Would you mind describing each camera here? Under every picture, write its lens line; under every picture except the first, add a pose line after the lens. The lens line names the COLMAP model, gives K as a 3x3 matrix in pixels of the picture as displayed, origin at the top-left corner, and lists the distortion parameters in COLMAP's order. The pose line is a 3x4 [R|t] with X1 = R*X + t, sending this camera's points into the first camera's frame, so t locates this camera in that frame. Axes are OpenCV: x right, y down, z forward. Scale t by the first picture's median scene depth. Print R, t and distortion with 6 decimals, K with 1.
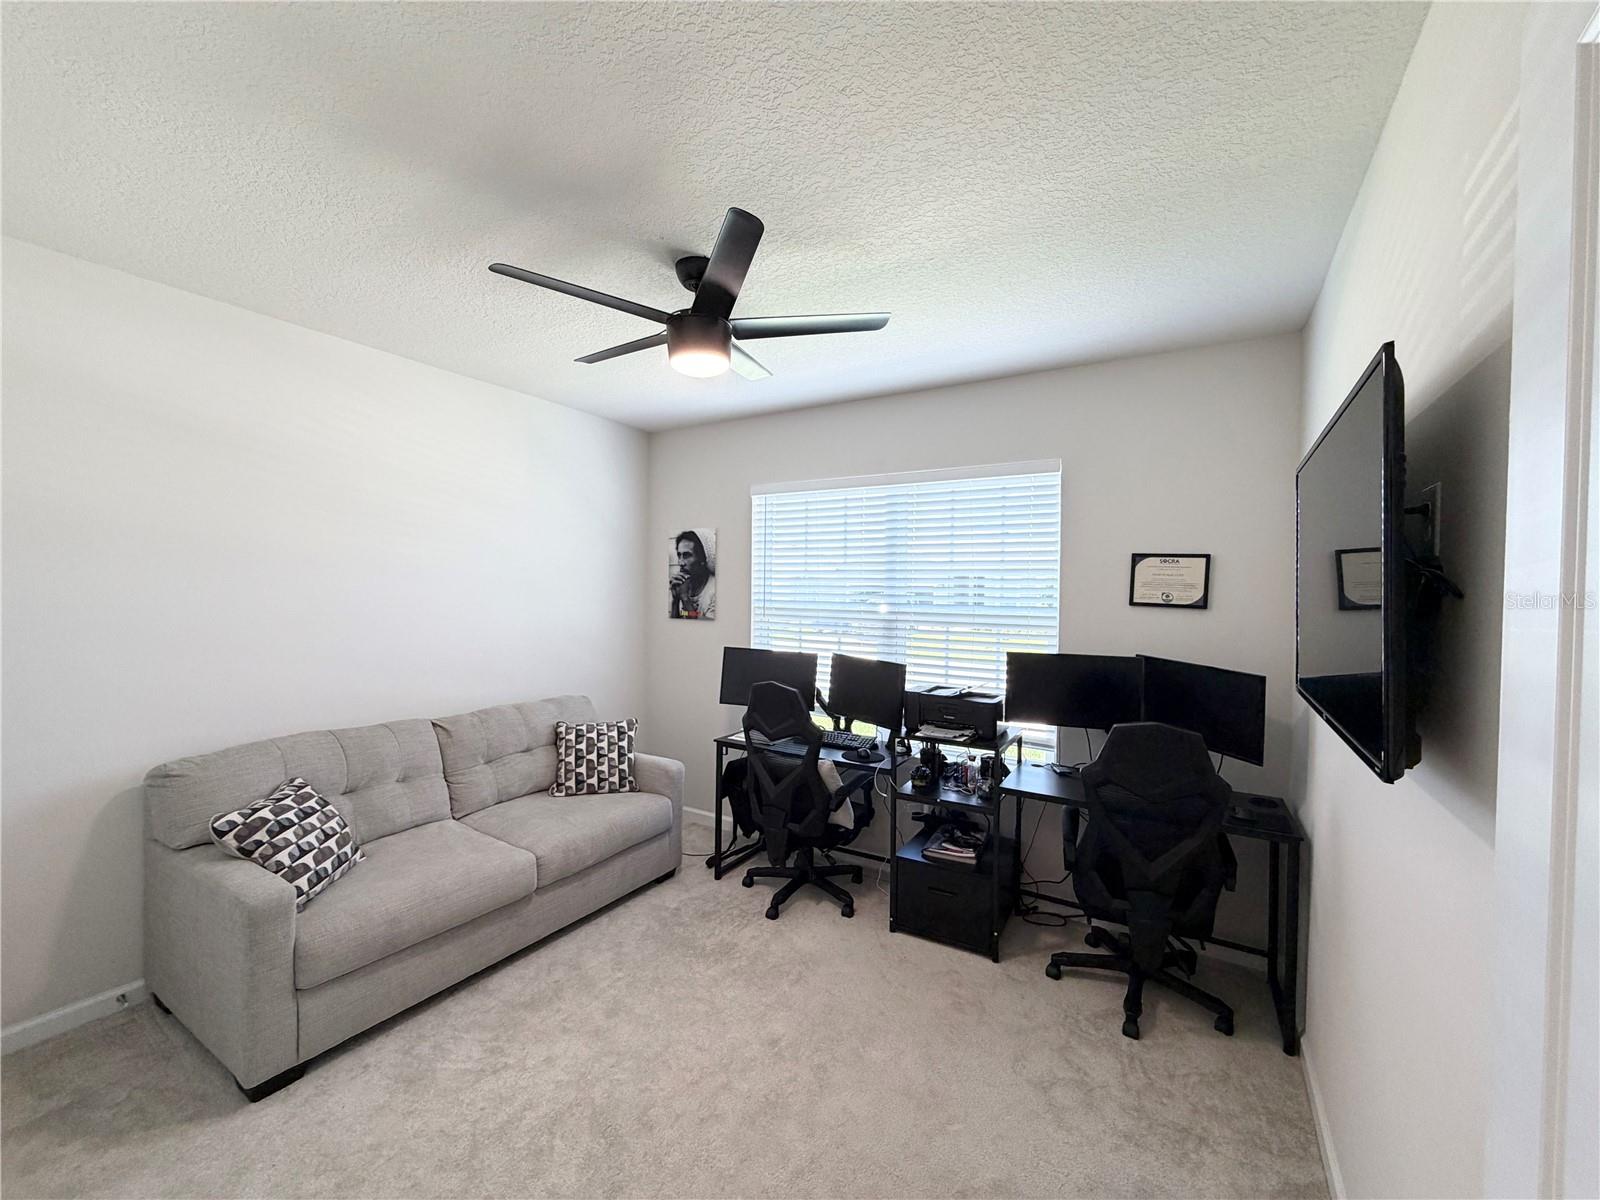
lens RADIAL K [[639.1, 0, 796.9], [0, 639.1, 600.2], [0, 0, 1]] dist [-0.002167, 0.000915]
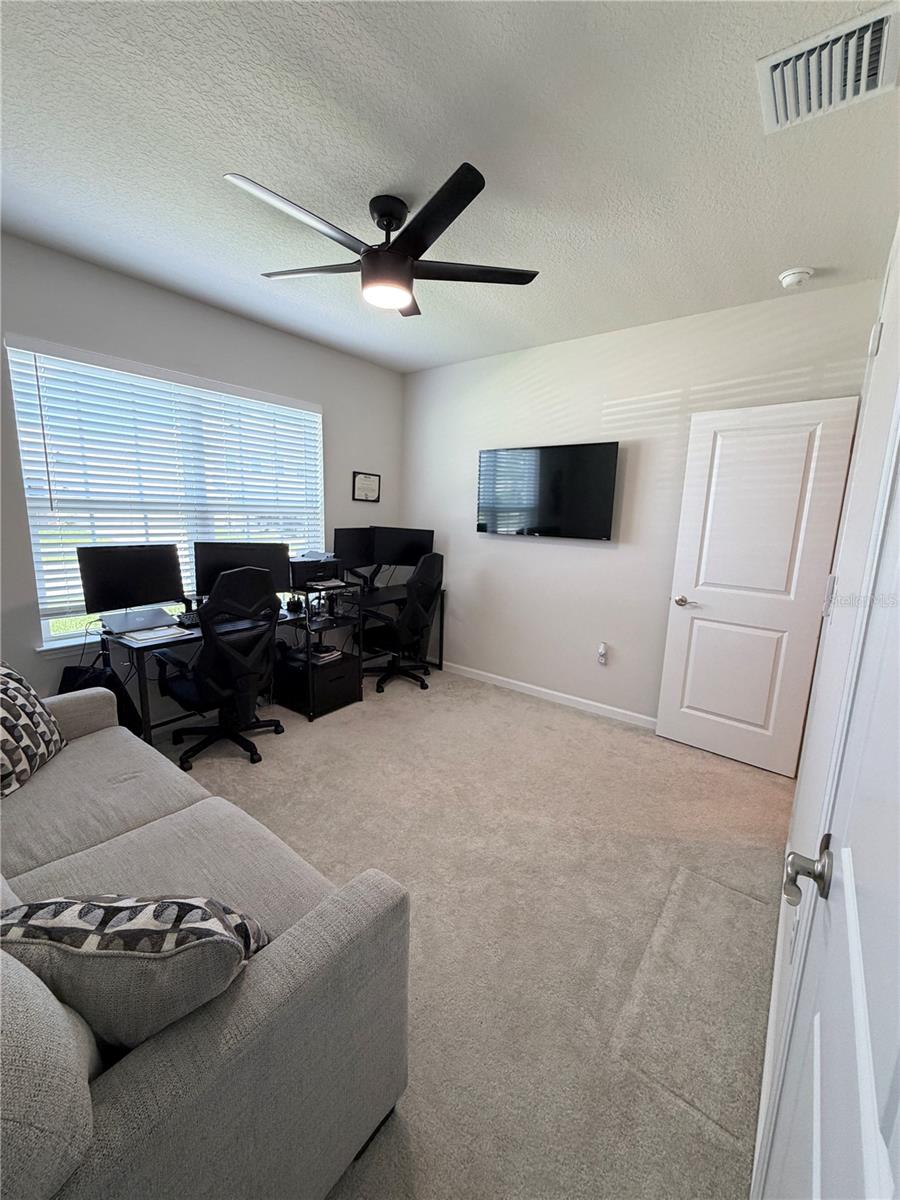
lens RADIAL K [[479.3, 0, 451.1], [0, 479.3, 596.2], [0, 0, 1]] dist [-0.002167, 0.000915]
pose [[0.097999, -0.187059, 0.977448, -0.866820], [-0.014170, 0.981814, 0.189315, 0.015062], [-0.995086, -0.032403, 0.093566, 0.586013]]
